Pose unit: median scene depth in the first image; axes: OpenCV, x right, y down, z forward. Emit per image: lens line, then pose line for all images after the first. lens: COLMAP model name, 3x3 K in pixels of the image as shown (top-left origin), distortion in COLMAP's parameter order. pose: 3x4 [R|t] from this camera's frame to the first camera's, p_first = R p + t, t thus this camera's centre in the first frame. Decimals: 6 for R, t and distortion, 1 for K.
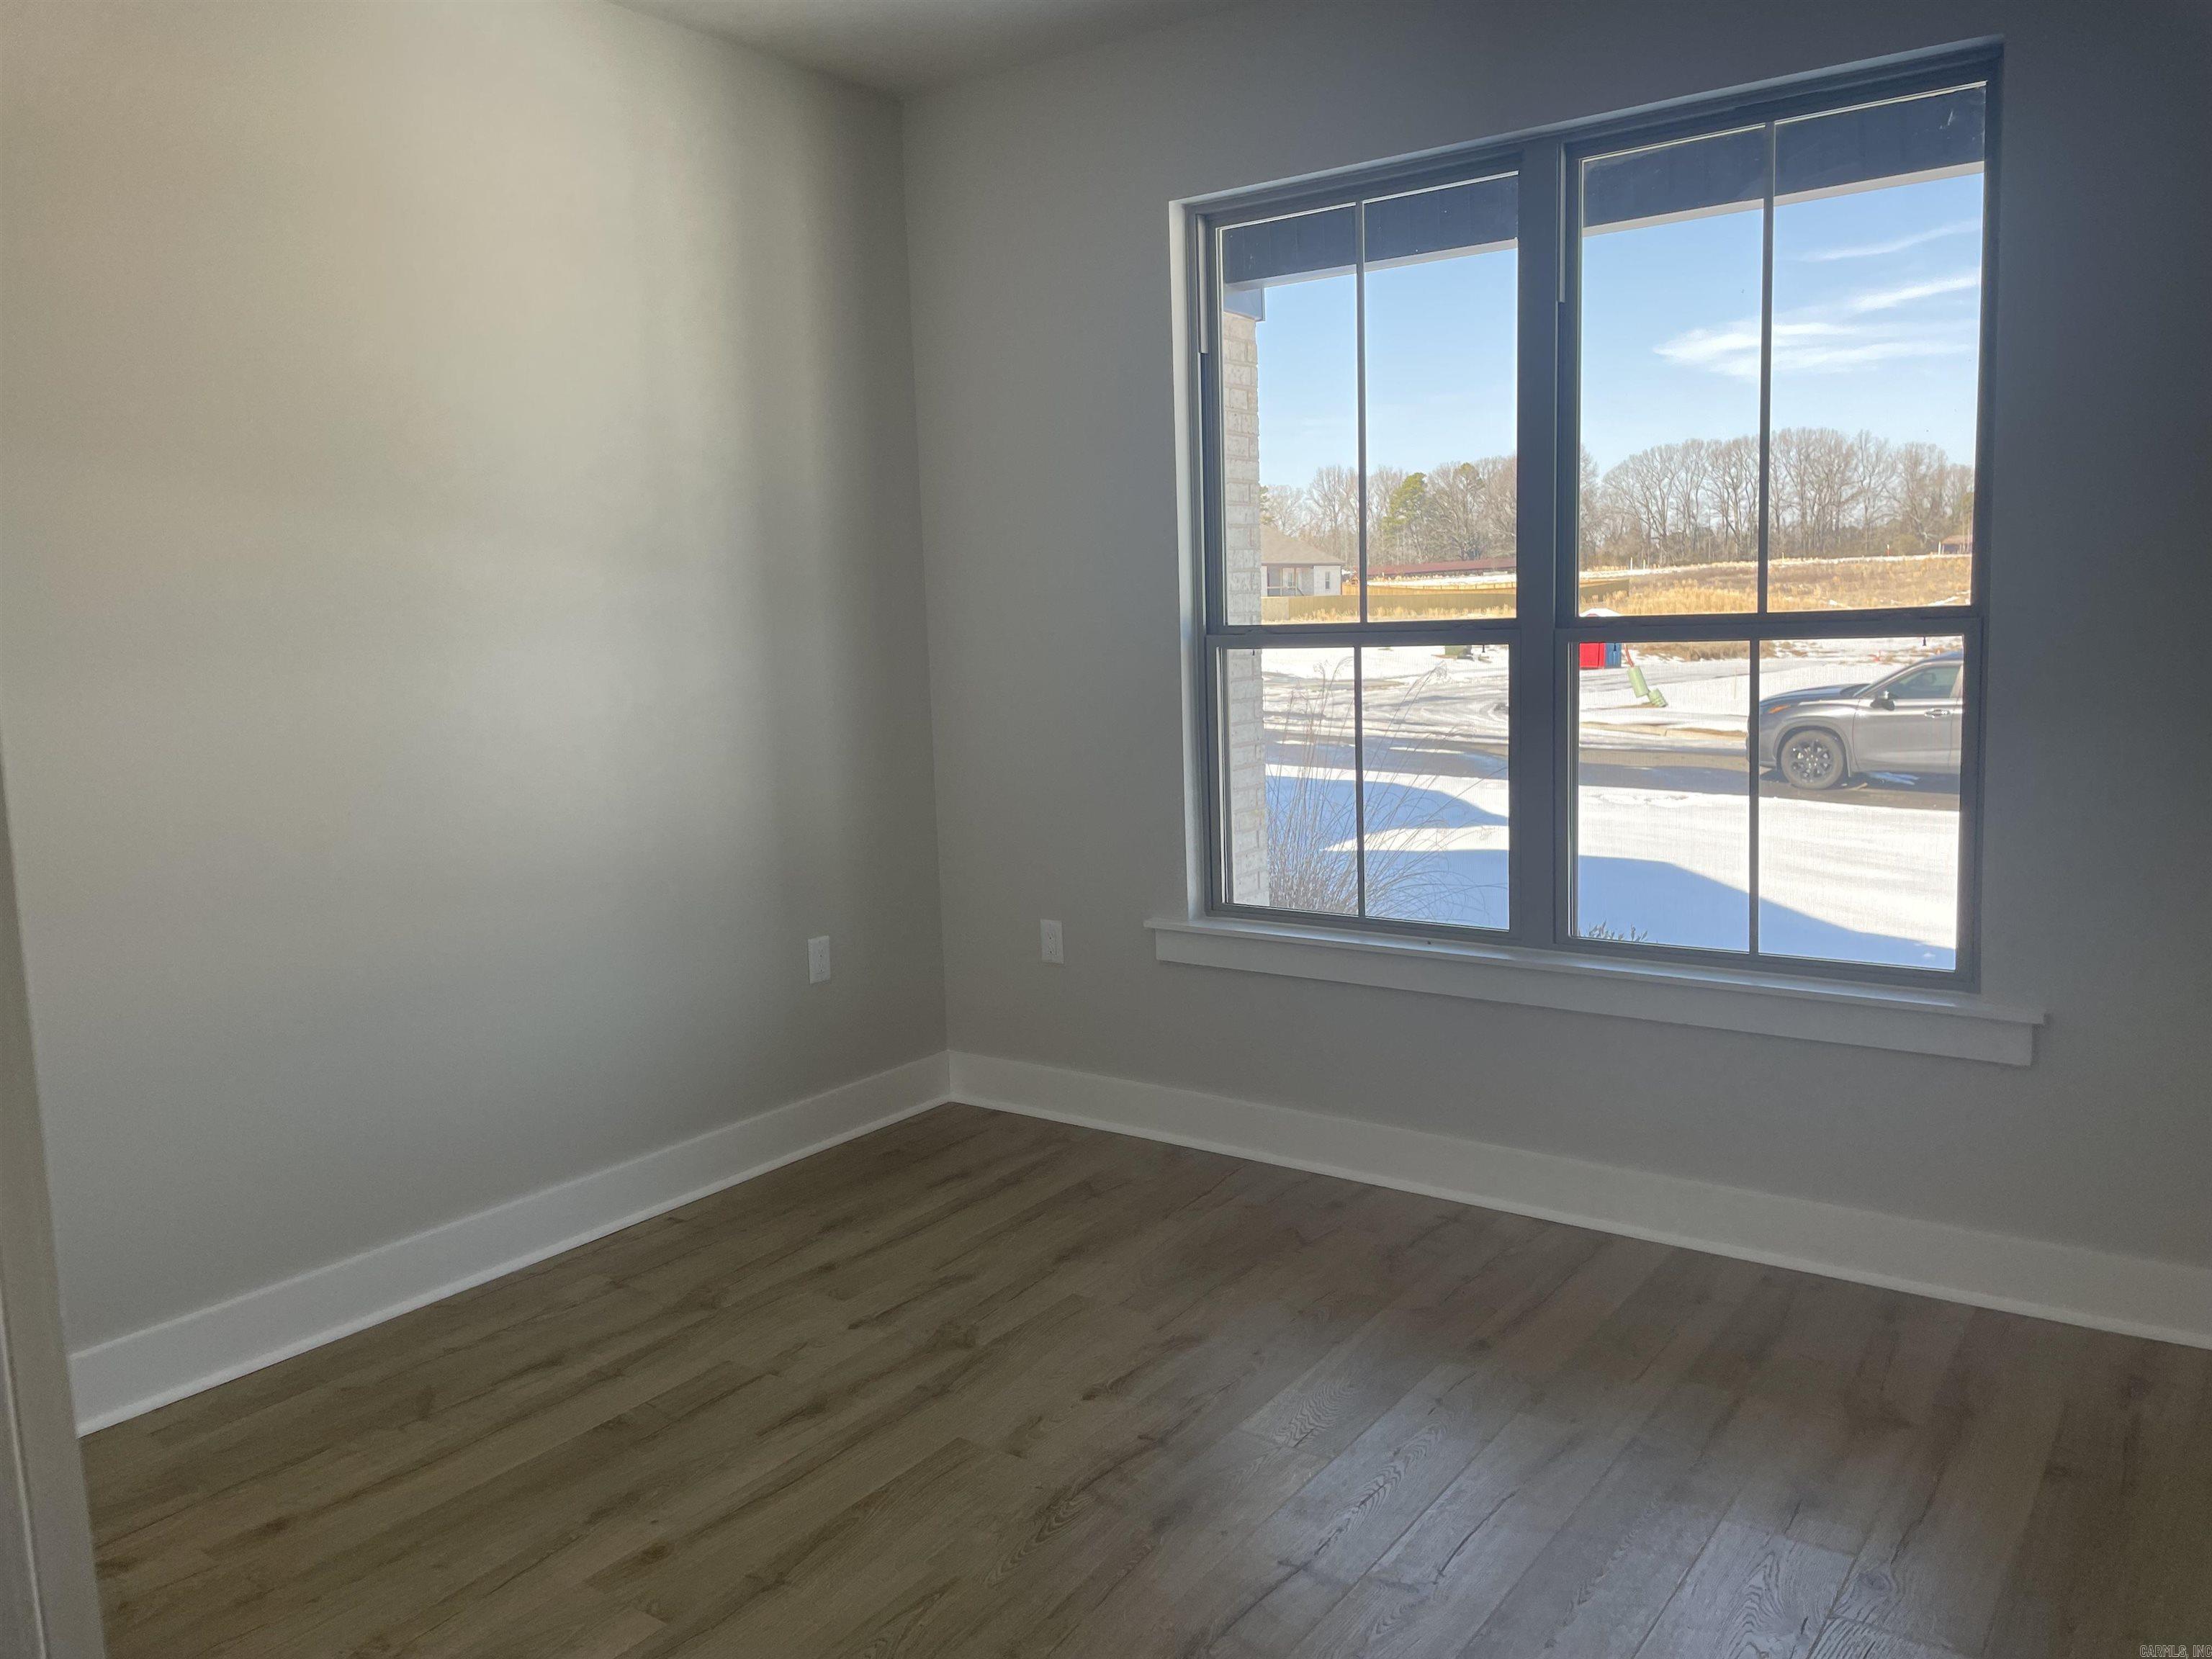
lens RADIAL K [[1693.4, 0, 1113.2], [0, 1693.4, 808.8], [0, 0, 1]] dist [0.070378, -0.103619]
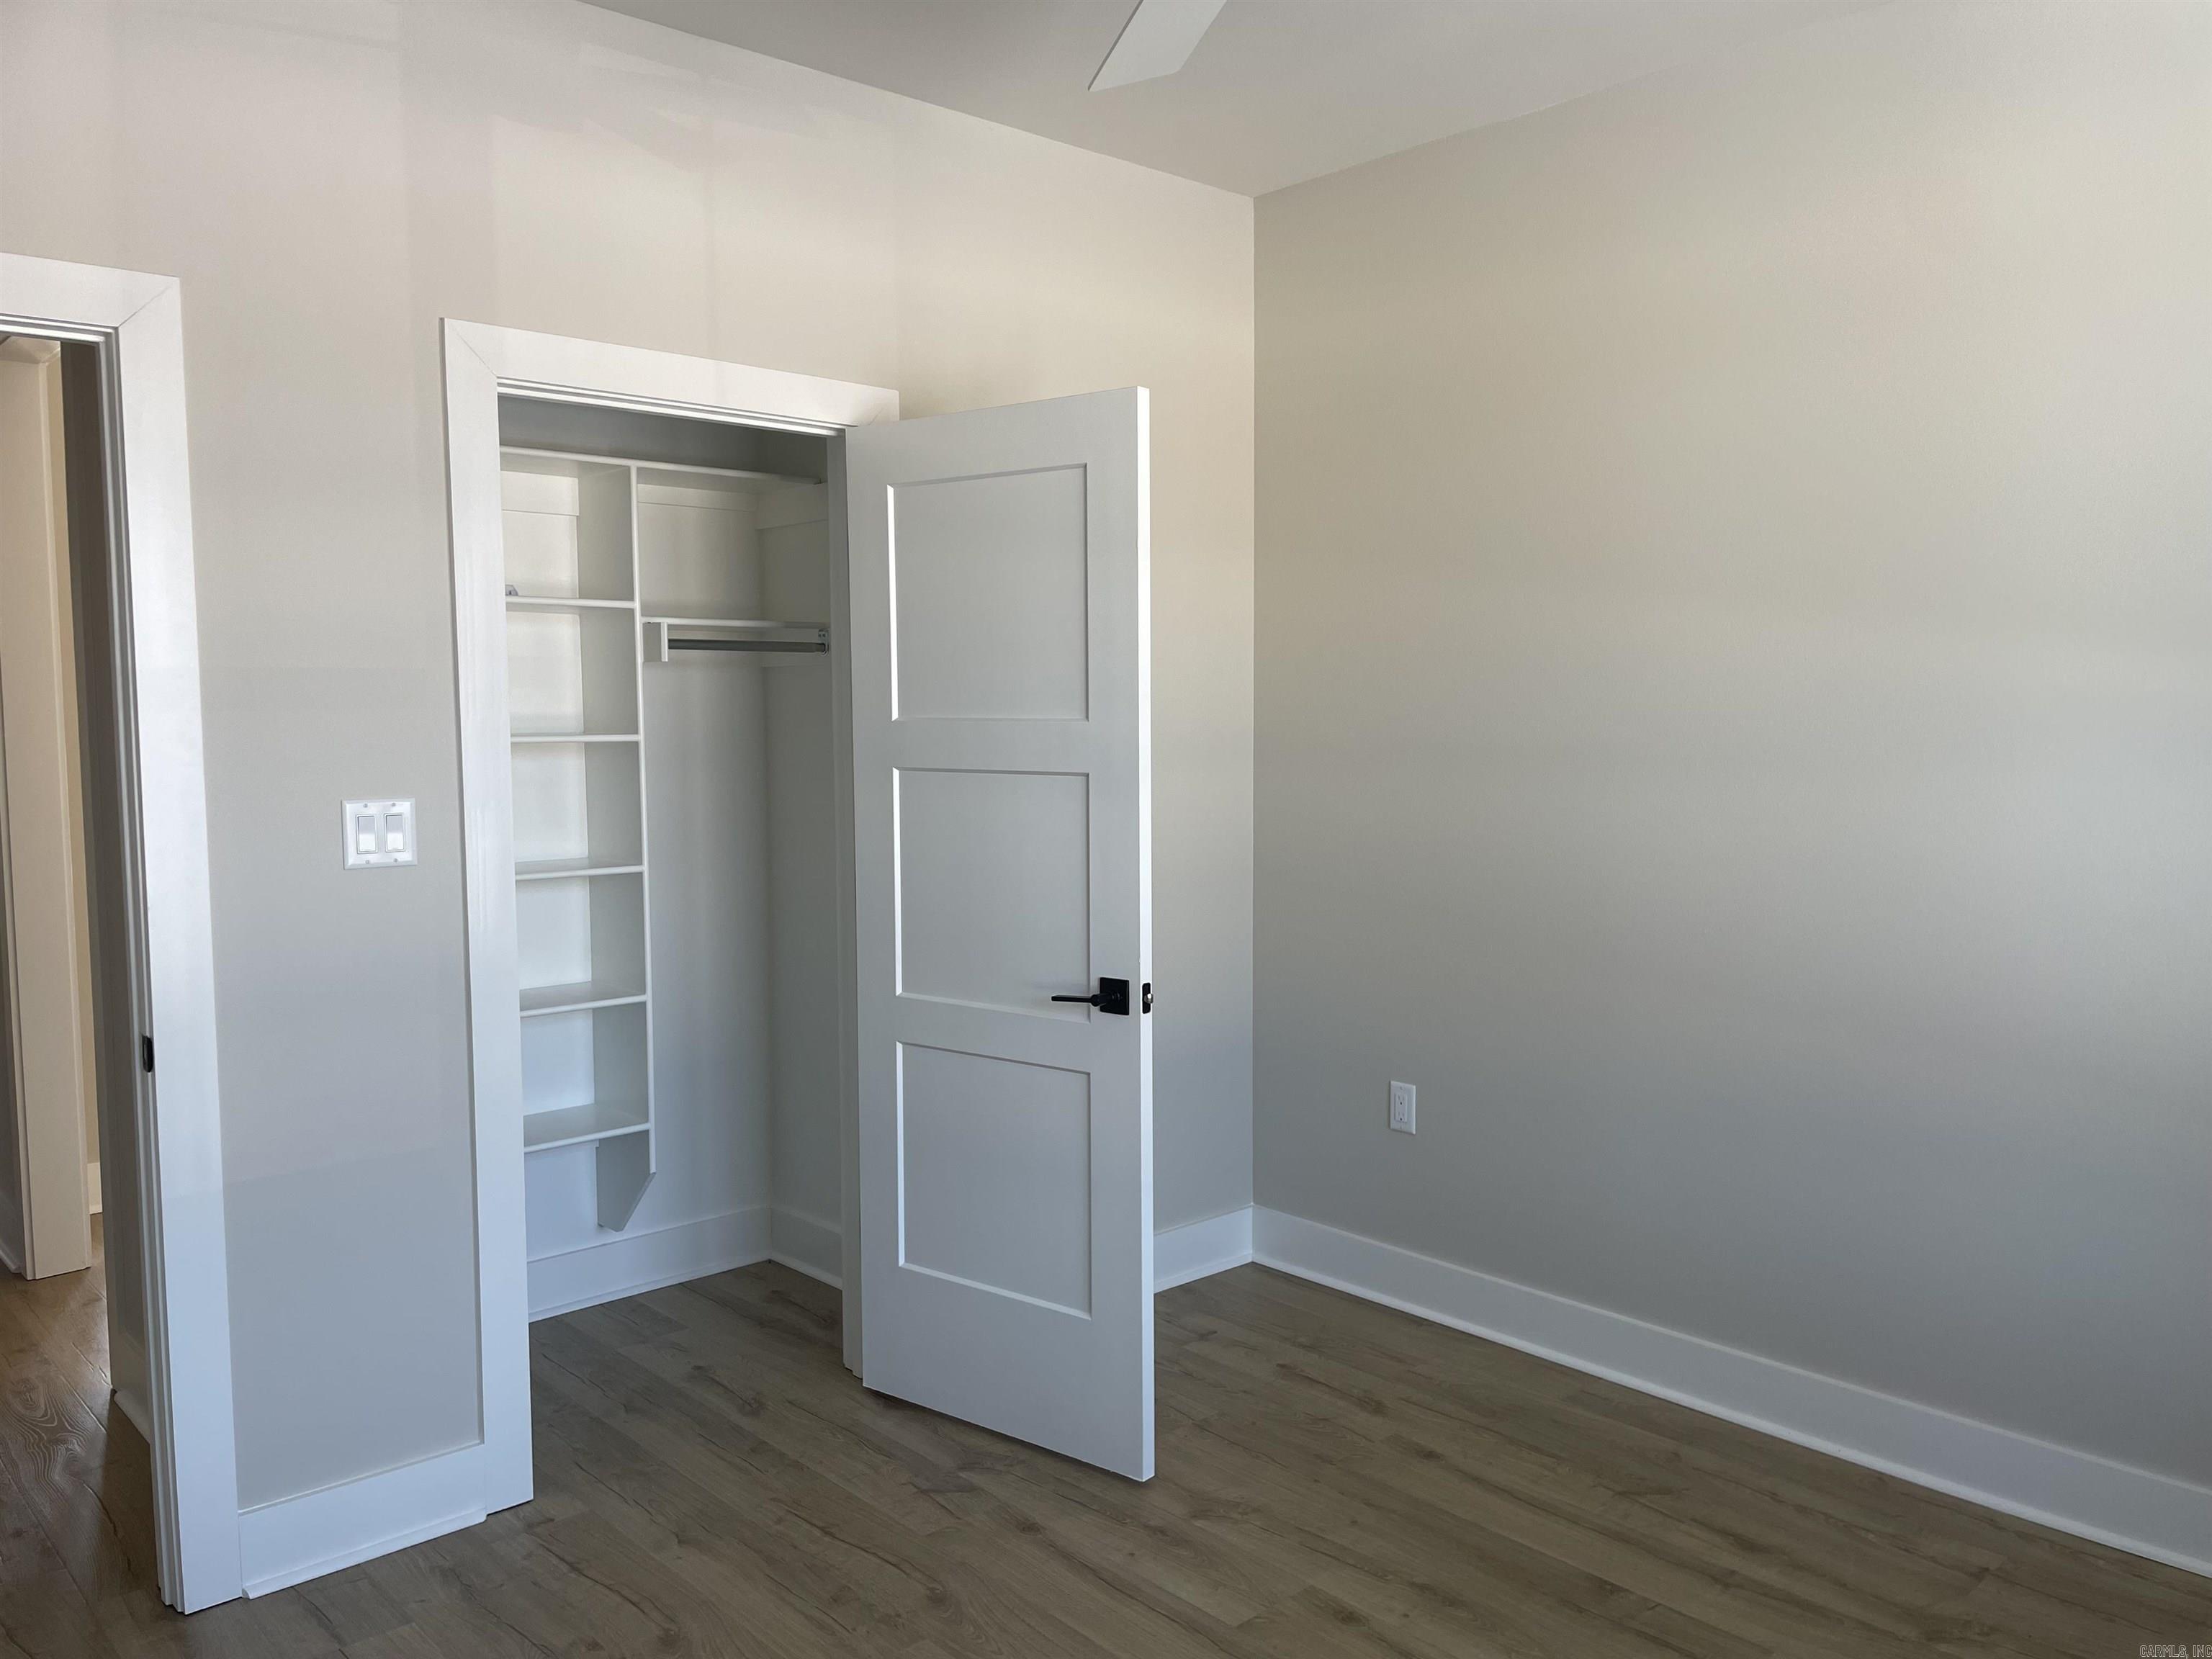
lens RADIAL K [[1693.4, 0, 1112.2], [0, 1693.4, 843.0], [0, 0, 1]] dist [0.070378, -0.103619]
pose [[-0.243656, 0.095499, -0.965149, 0.596383], [-0.102353, 0.987051, 0.123505, -0.121149], [0.964446, 0.128879, -0.230726, 0.843247]]
